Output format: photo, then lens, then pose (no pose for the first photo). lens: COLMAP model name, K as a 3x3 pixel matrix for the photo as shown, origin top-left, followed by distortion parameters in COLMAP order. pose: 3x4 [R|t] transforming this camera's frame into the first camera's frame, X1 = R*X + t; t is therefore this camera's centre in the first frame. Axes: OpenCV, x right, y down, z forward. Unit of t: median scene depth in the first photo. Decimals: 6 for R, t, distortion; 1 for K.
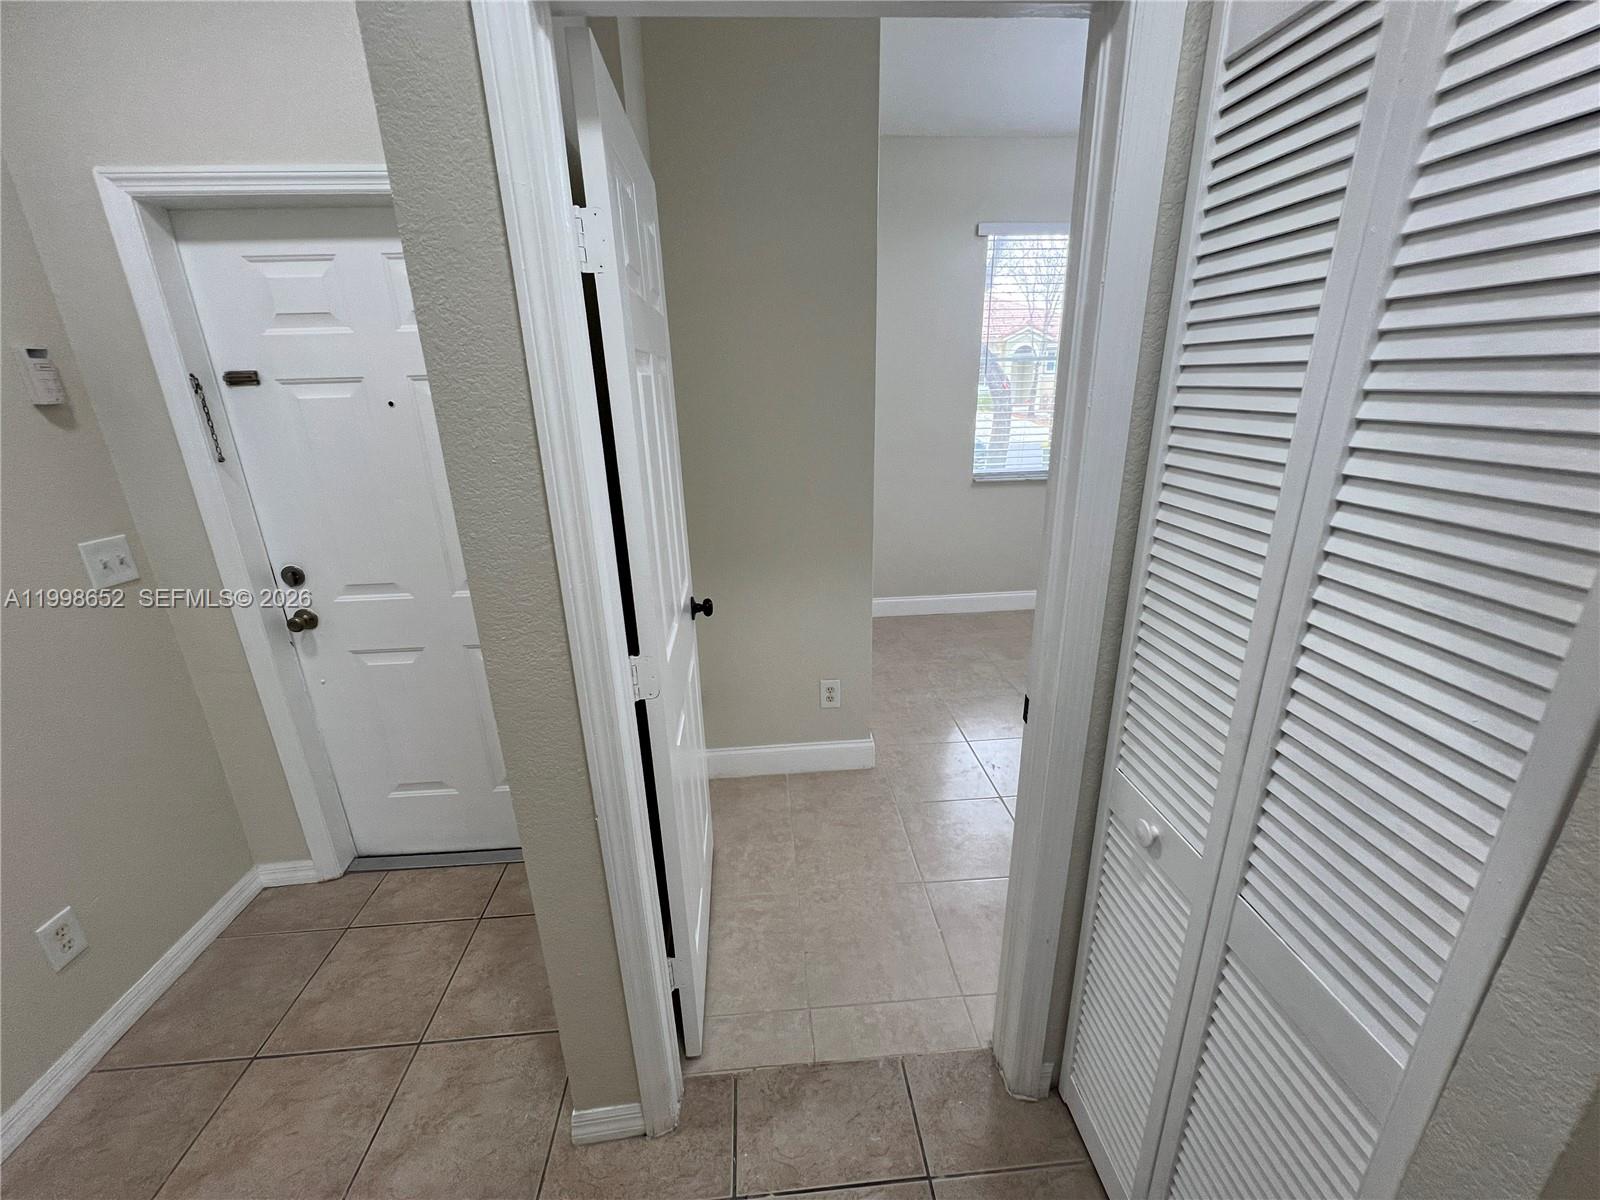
lens RADIAL K [[643.8, 0, 800.5], [0, 643.8, 601.1], [0, 0, 1]] dist [-0.002412, 0.000502]
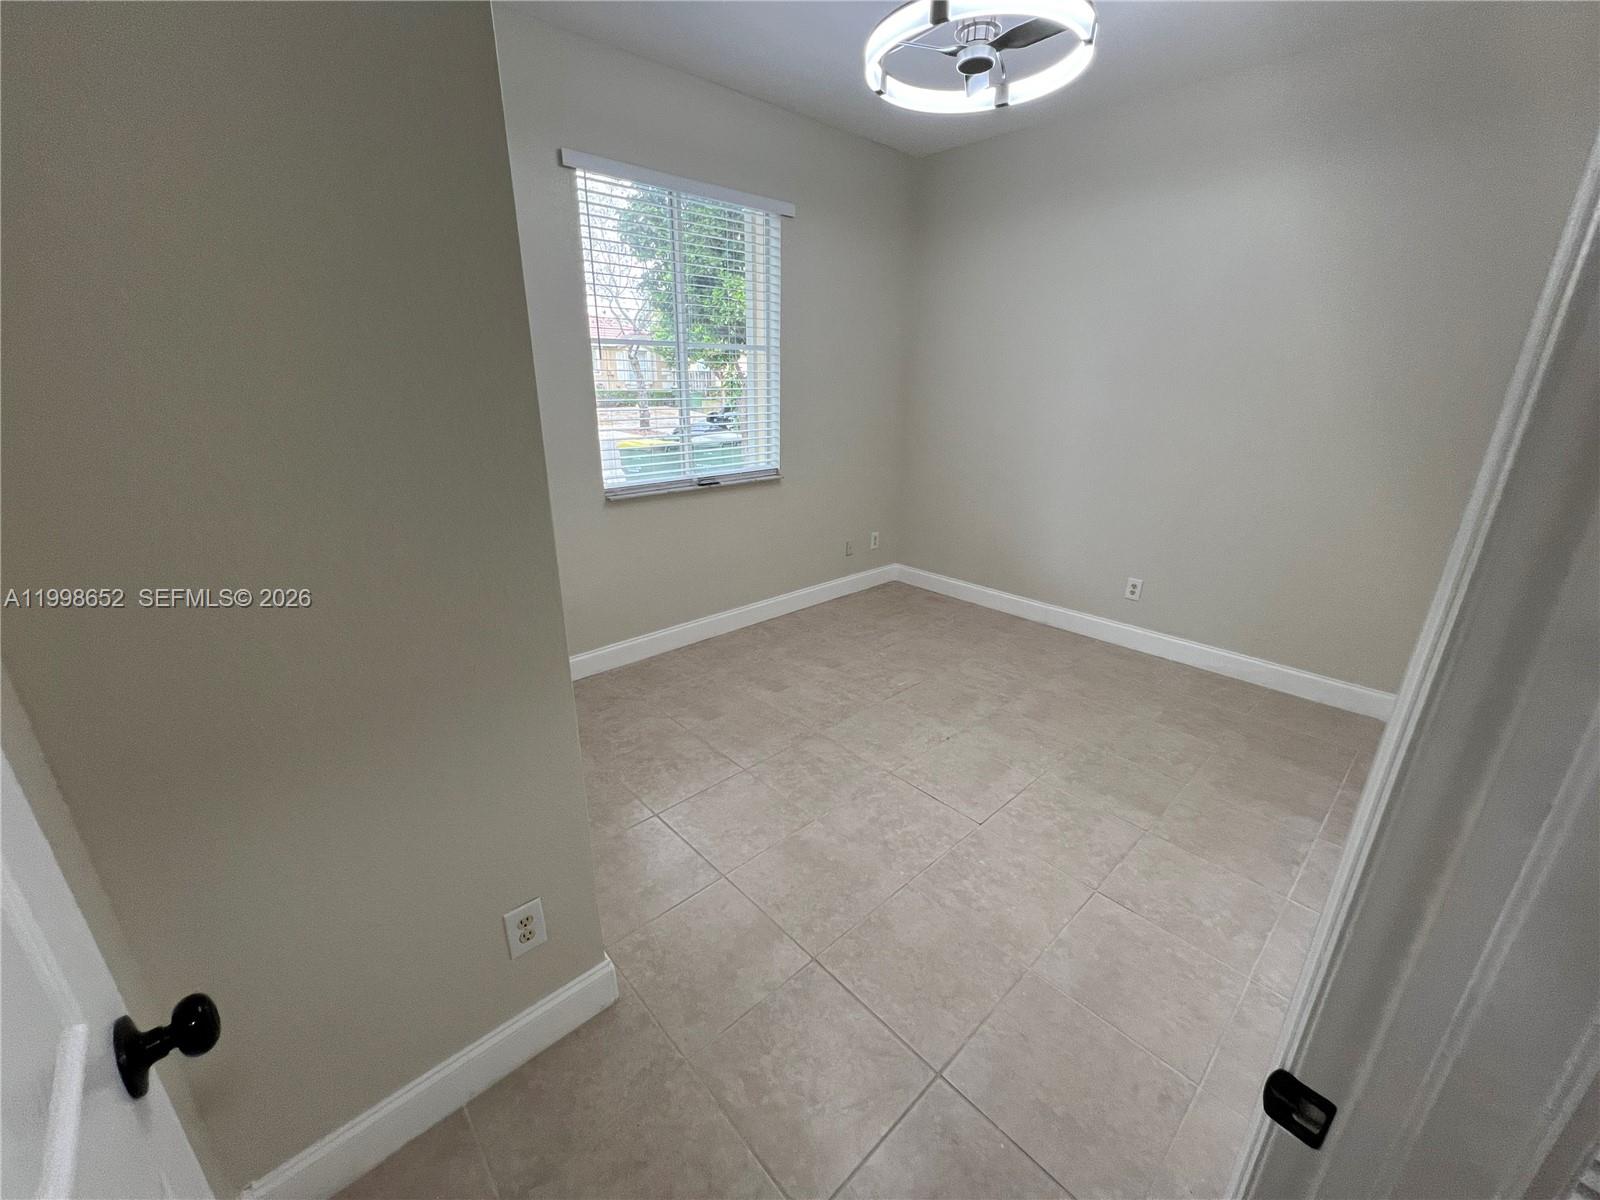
lens RADIAL K [[643.8, 0, 797.6], [0, 643.8, 600.4], [0, 0, 1]] dist [-0.002412, 0.000502]
pose [[0.785716, -0.172470, 0.594058, -0.062516], [0.172232, 0.983365, 0.057698, -0.154806], [-0.594127, 0.056981, 0.802350, 0.547113]]
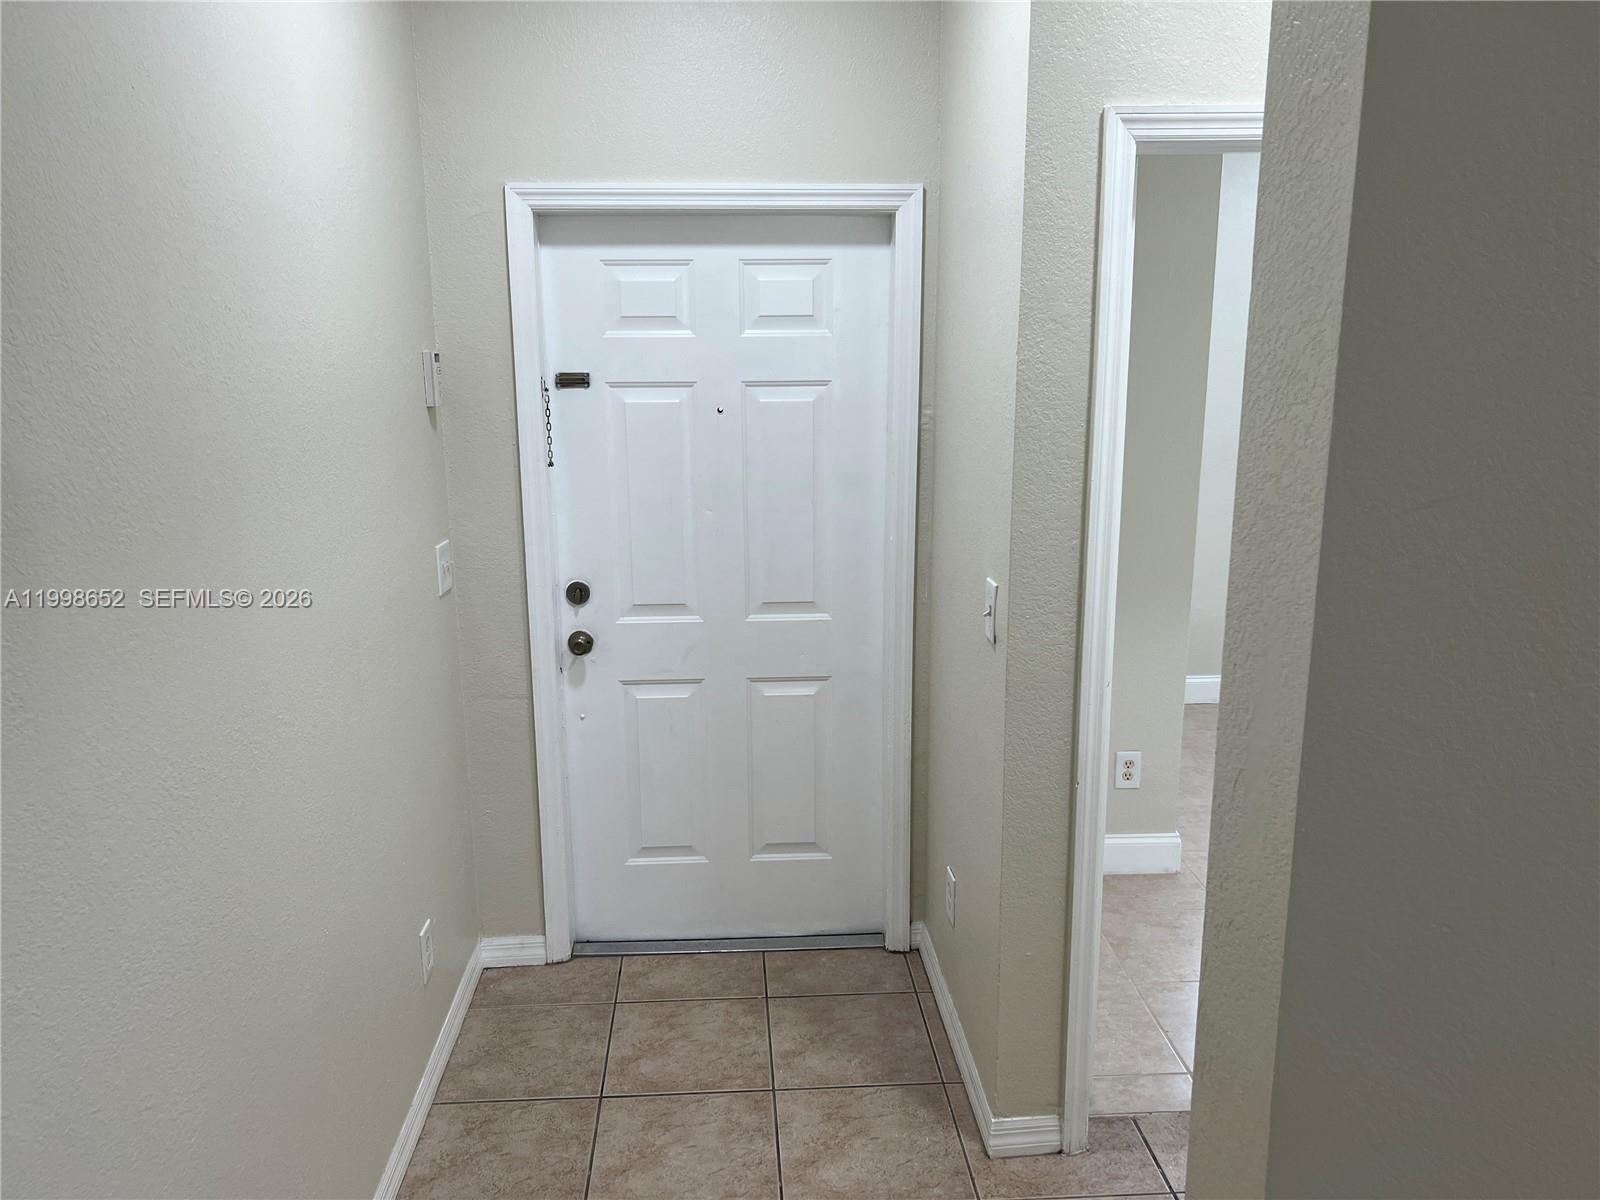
lens RADIAL K [[1218.2, 0, 797.6], [0, 1218.2, 612.5], [0, 0, 1]] dist [0.037583, -0.035104]
pose [[0.999645, 0.023093, -0.013325, -0.448980], [-0.024310, 0.994704, -0.099867, 0.146930], [0.010948, 0.100155, 0.994912, -0.667920]]
